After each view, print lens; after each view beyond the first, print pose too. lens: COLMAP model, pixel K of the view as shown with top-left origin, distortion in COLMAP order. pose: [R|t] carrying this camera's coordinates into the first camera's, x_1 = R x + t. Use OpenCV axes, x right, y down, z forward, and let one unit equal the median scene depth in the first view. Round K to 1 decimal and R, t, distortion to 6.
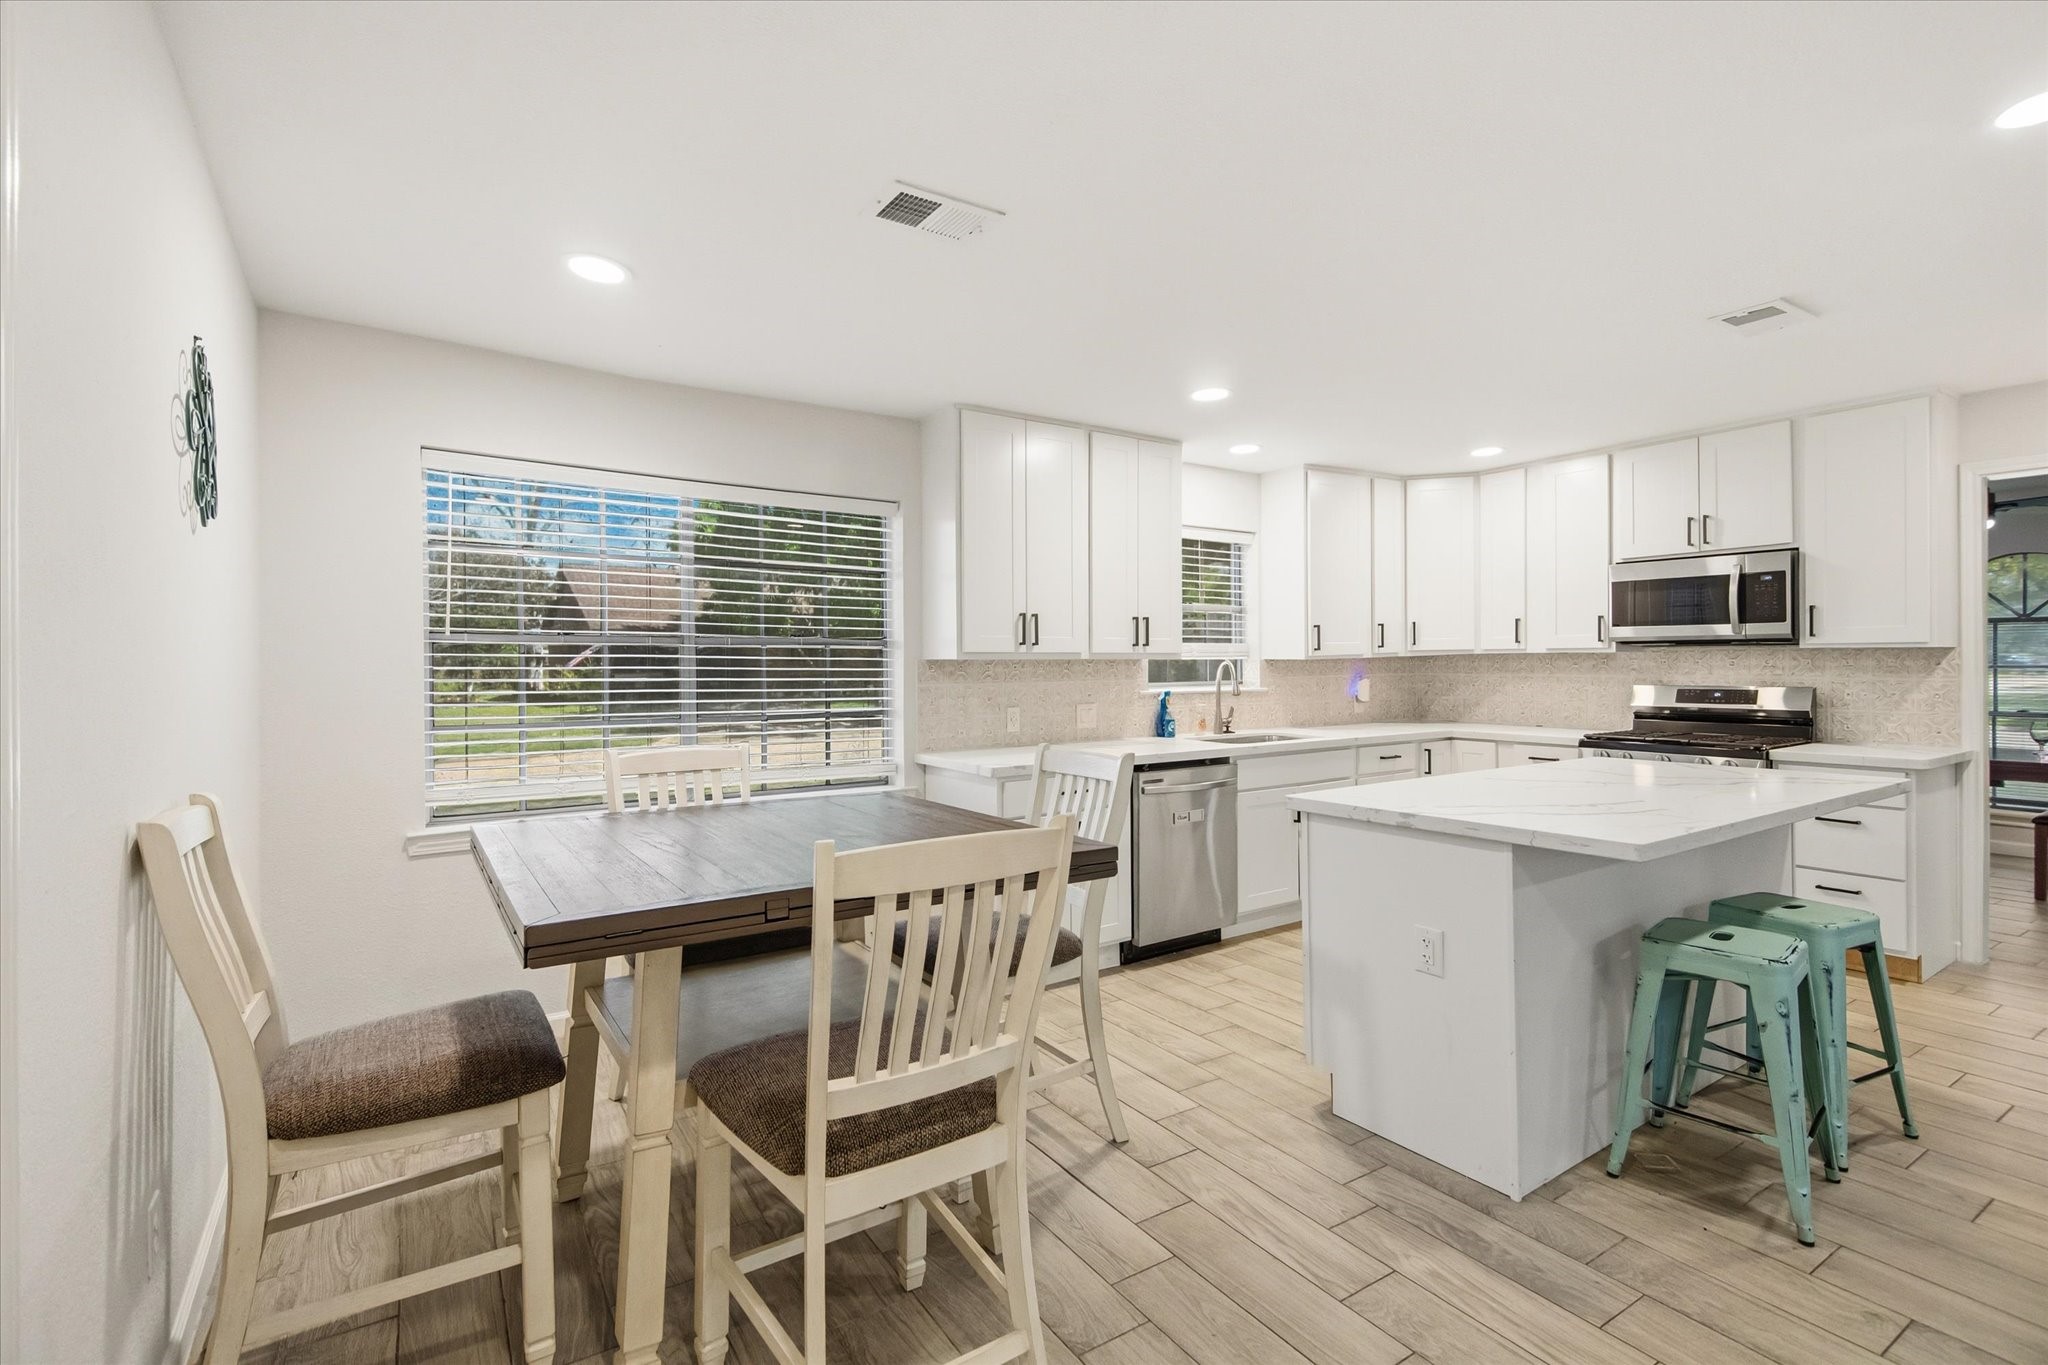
lens RADIAL K [[918.4, 0, 1024.6], [0, 918.4, 655.0], [0, 0, 1]] dist [-0.000844, -0.000346]
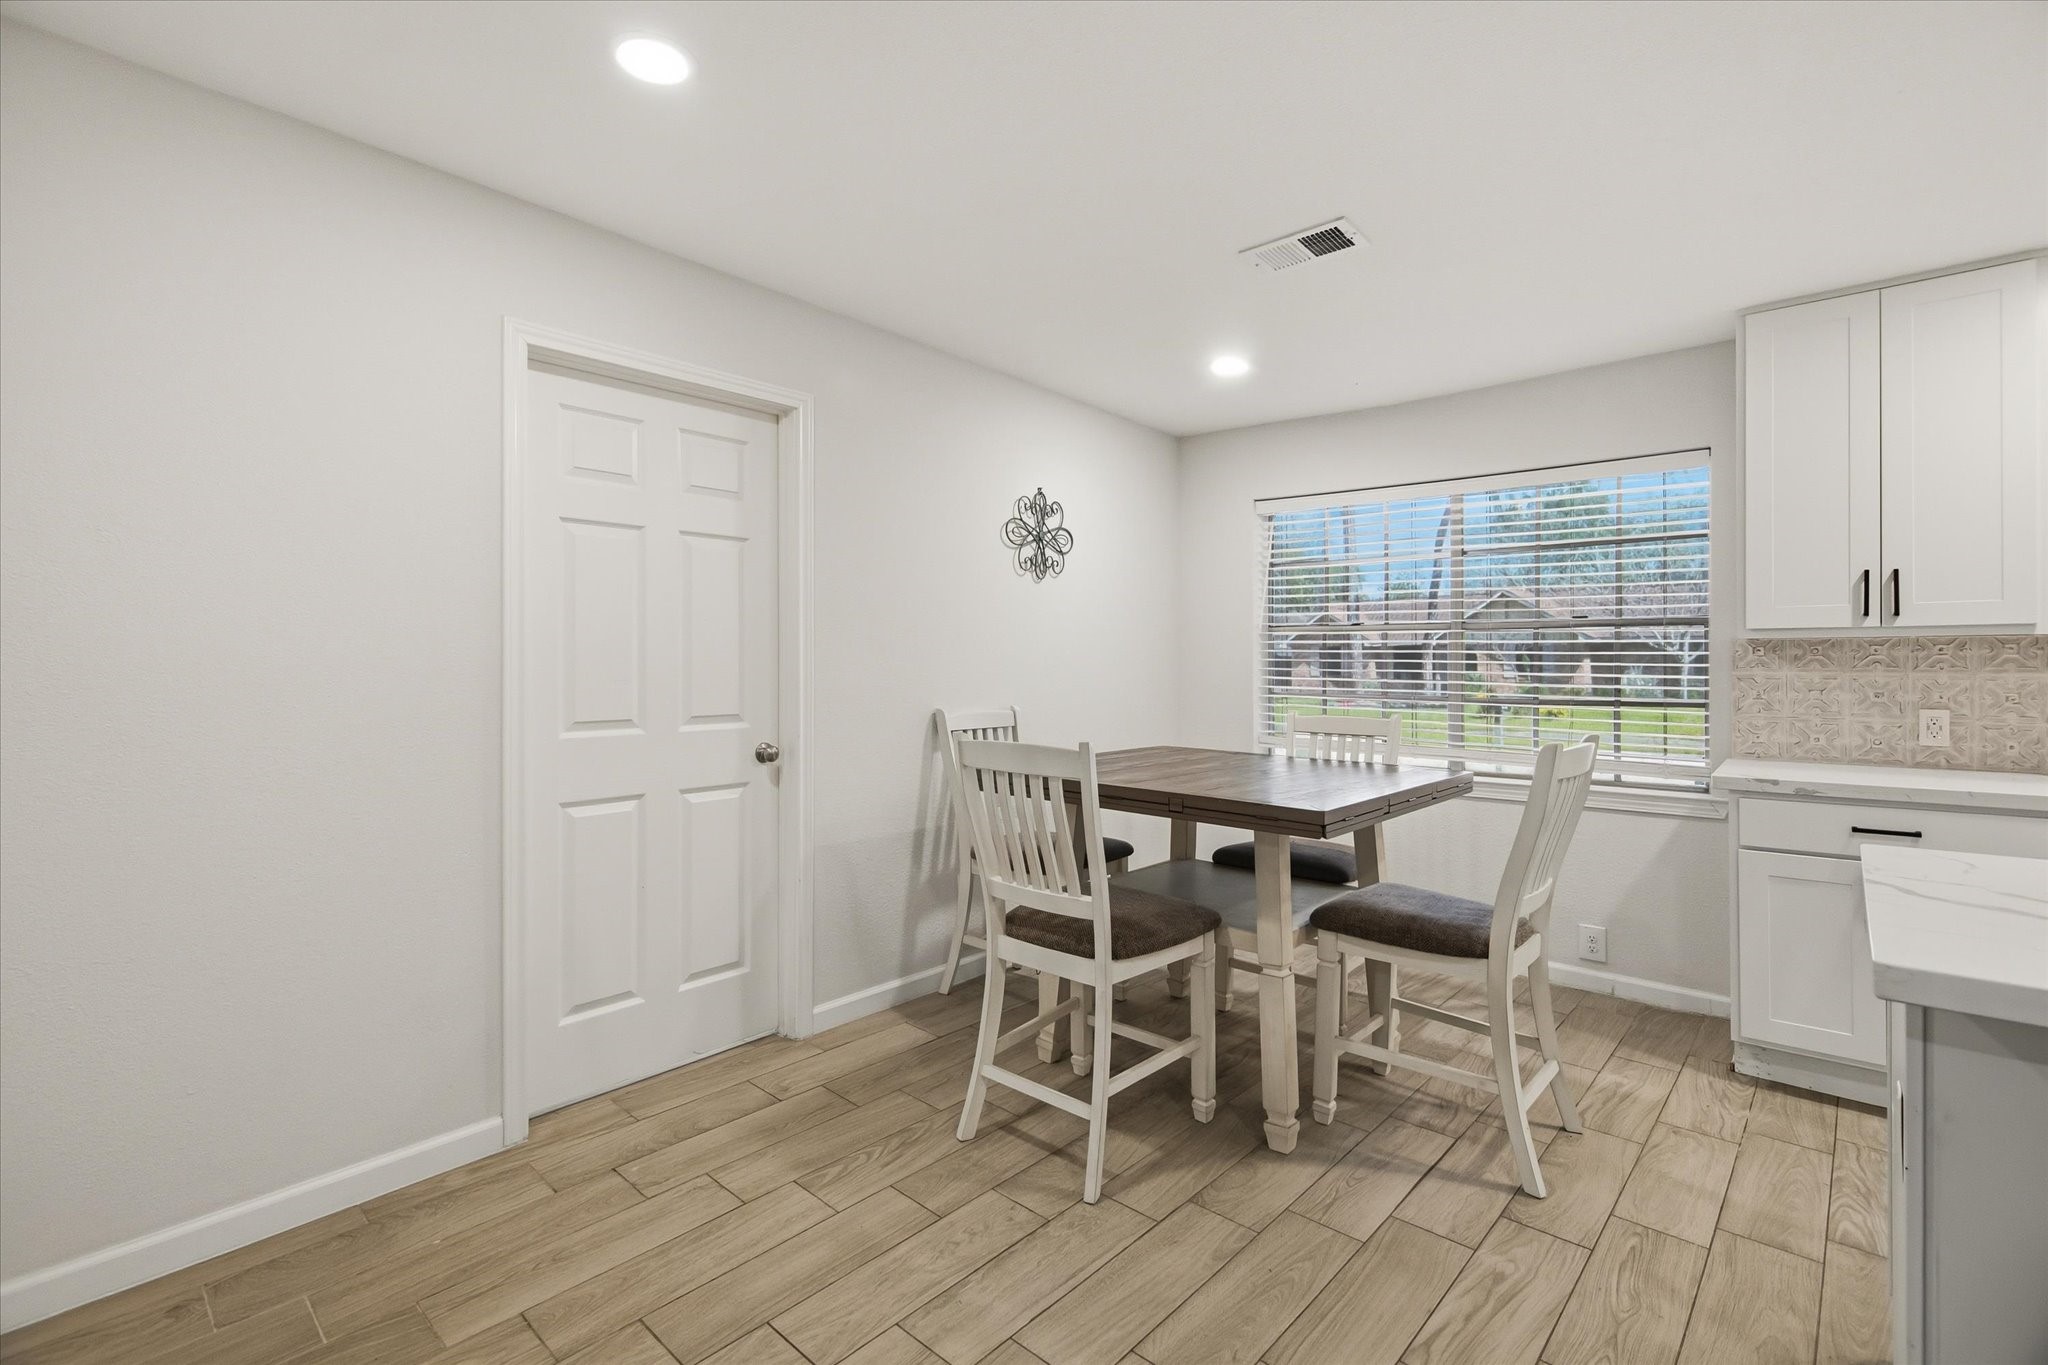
lens RADIAL K [[918.4, 0, 1024.6], [0, 918.4, 655.0], [0, 0, 1]] dist [-0.000844, -0.000346]
pose [[0.257588, -0.007579, -0.966225, 0.685219], [0.008351, 0.999949, -0.005617, 0.023086], [0.966219, -0.006622, 0.257638, 0.273739]]
